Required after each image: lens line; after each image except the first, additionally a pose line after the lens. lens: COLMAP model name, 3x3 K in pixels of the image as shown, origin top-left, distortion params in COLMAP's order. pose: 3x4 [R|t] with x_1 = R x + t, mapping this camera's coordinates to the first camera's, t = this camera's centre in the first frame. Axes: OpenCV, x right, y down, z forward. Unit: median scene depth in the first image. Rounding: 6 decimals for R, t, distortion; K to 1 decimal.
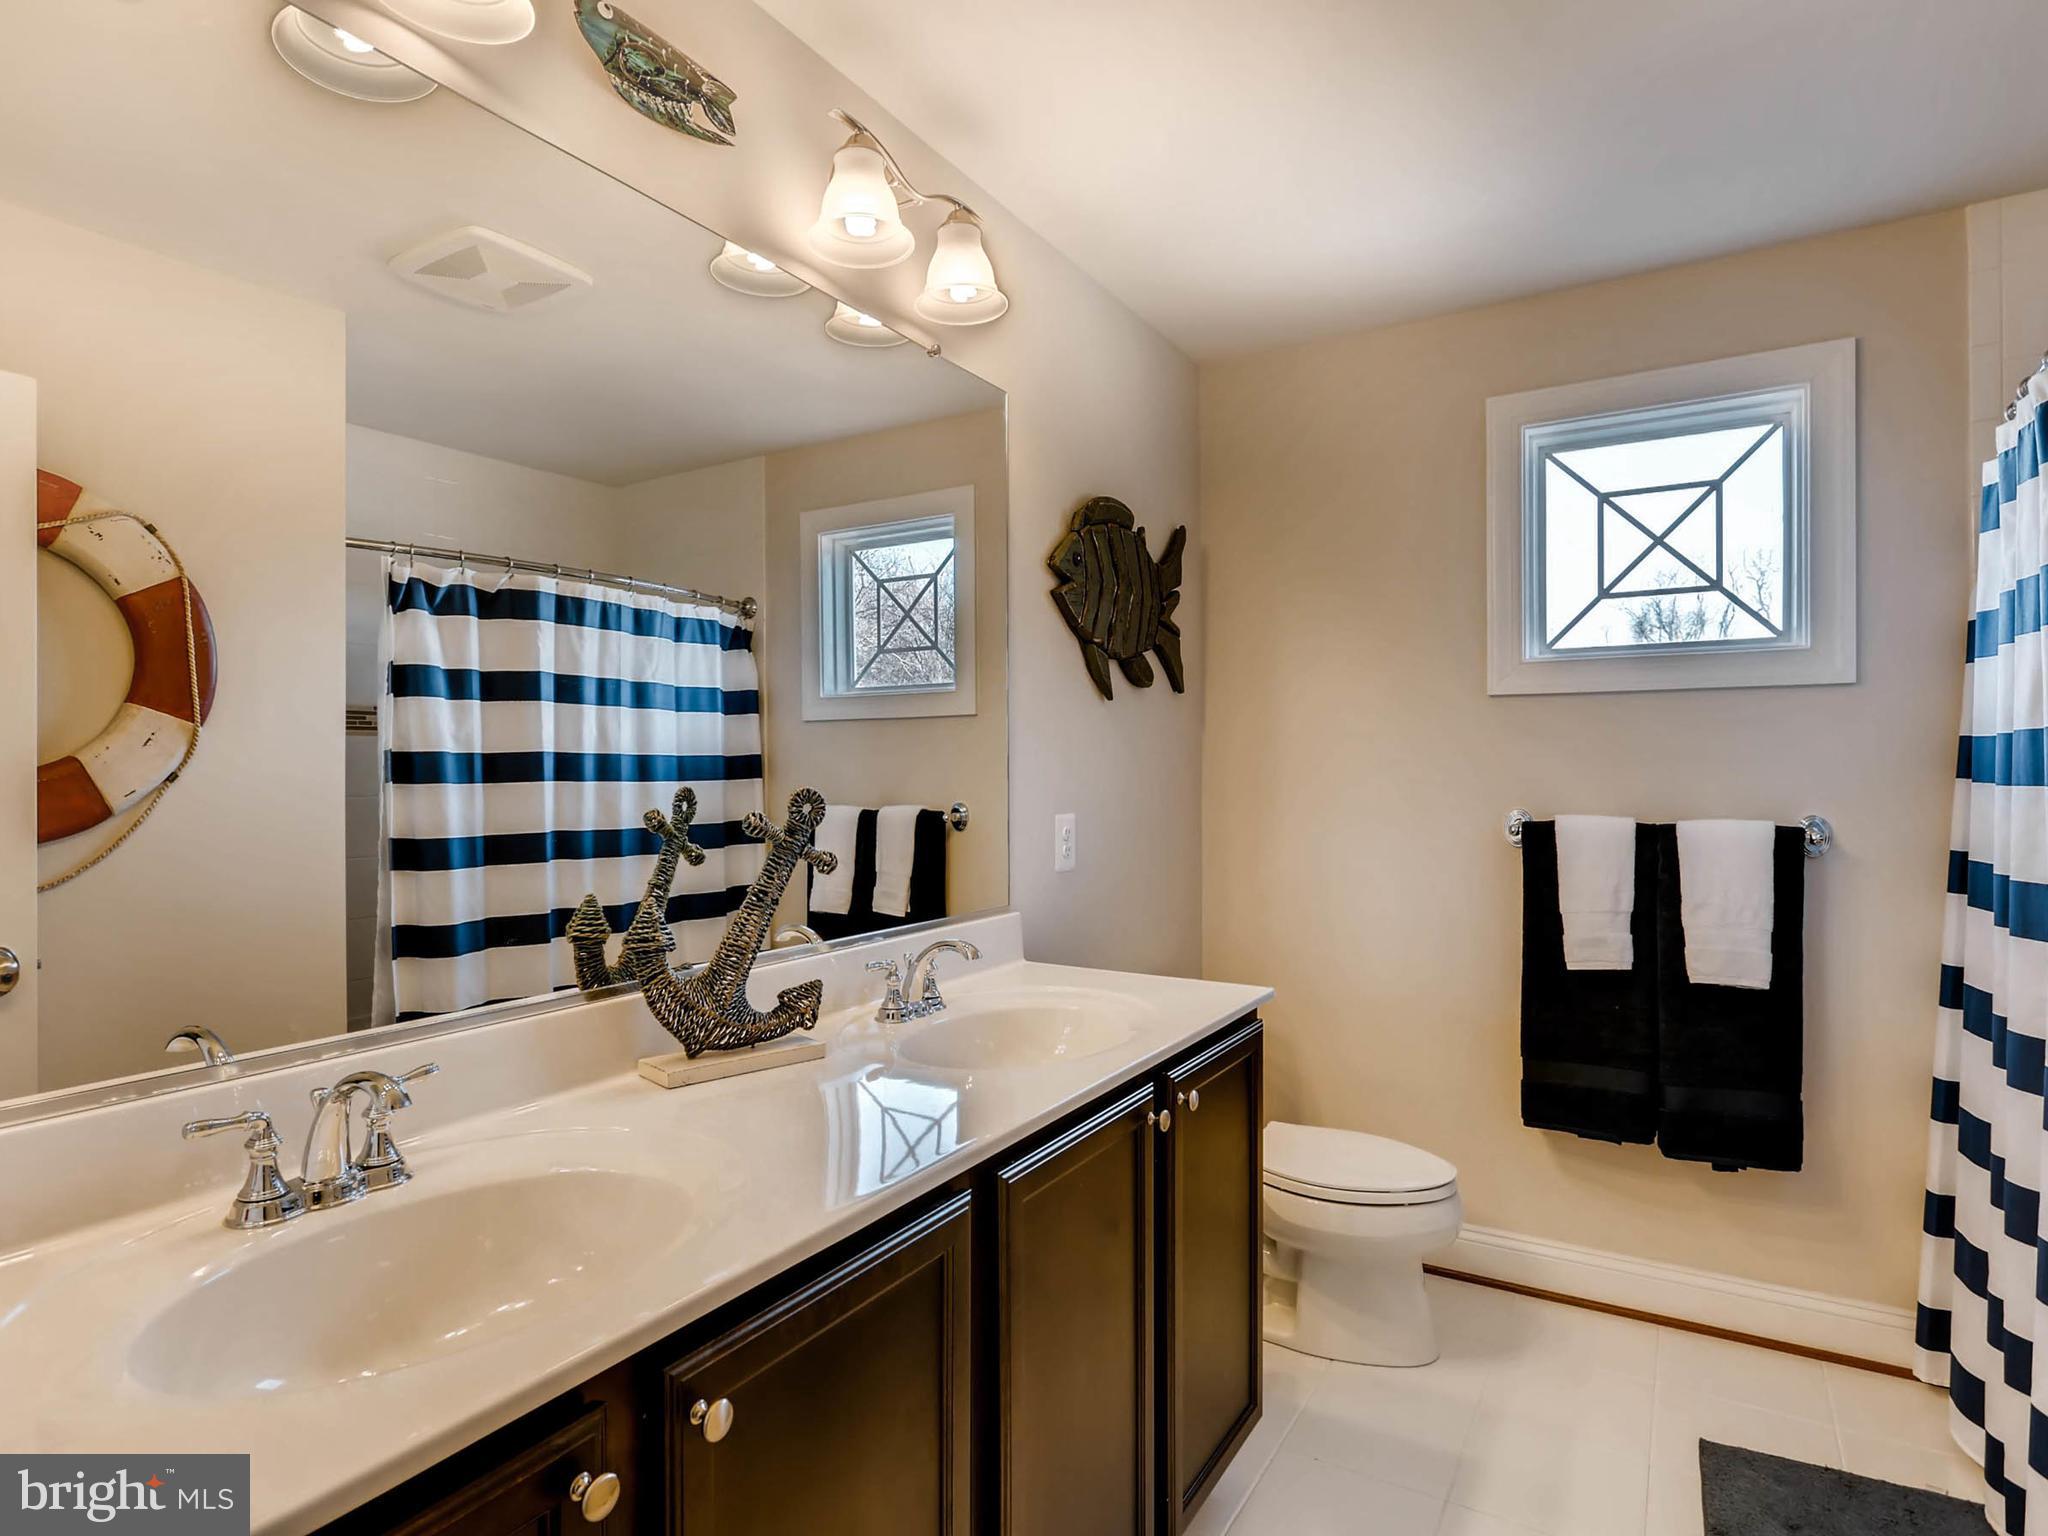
lens RADIAL K [[1096.2, 0, 1015.9], [0, 1096.2, 782.1], [0, 0, 1]] dist [-0.003049, -0.000202]
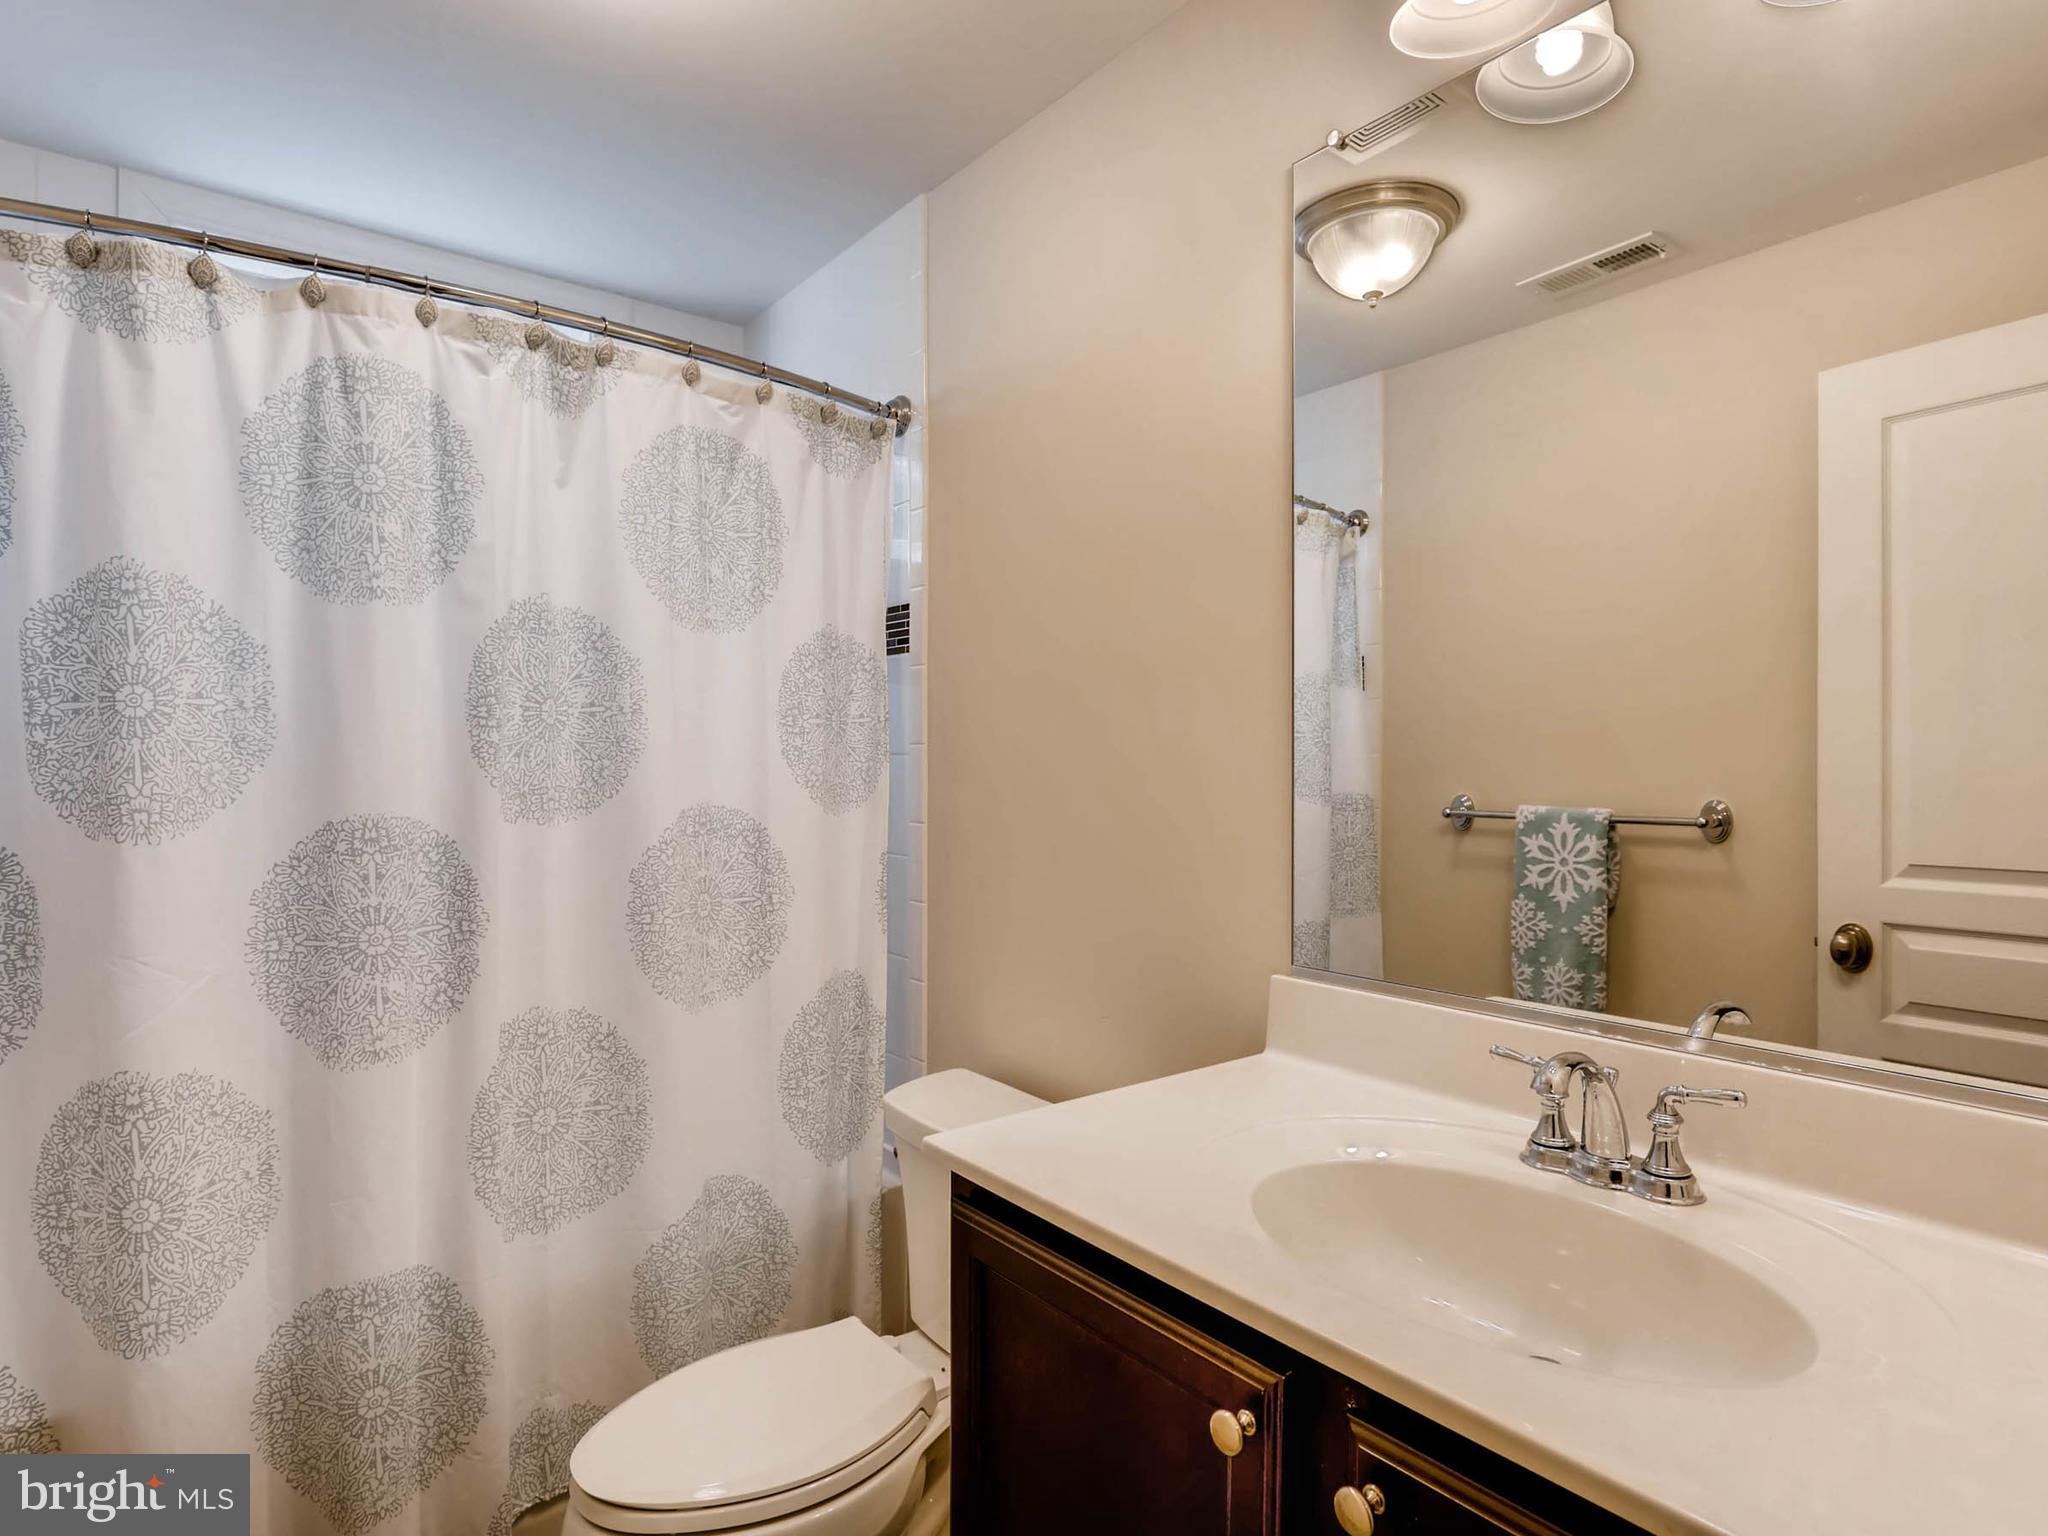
lens RADIAL K [[1096.2, 0, 1017.1], [0, 1096.2, 765.0], [0, 0, 1]] dist [-0.003049, -0.000202]
pose [[-0.361063, -0.005357, -0.932526, 0.490817], [-0.002667, 0.999985, -0.004712, 0.015996], [0.932538, 0.000786, -0.361072, 0.875368]]
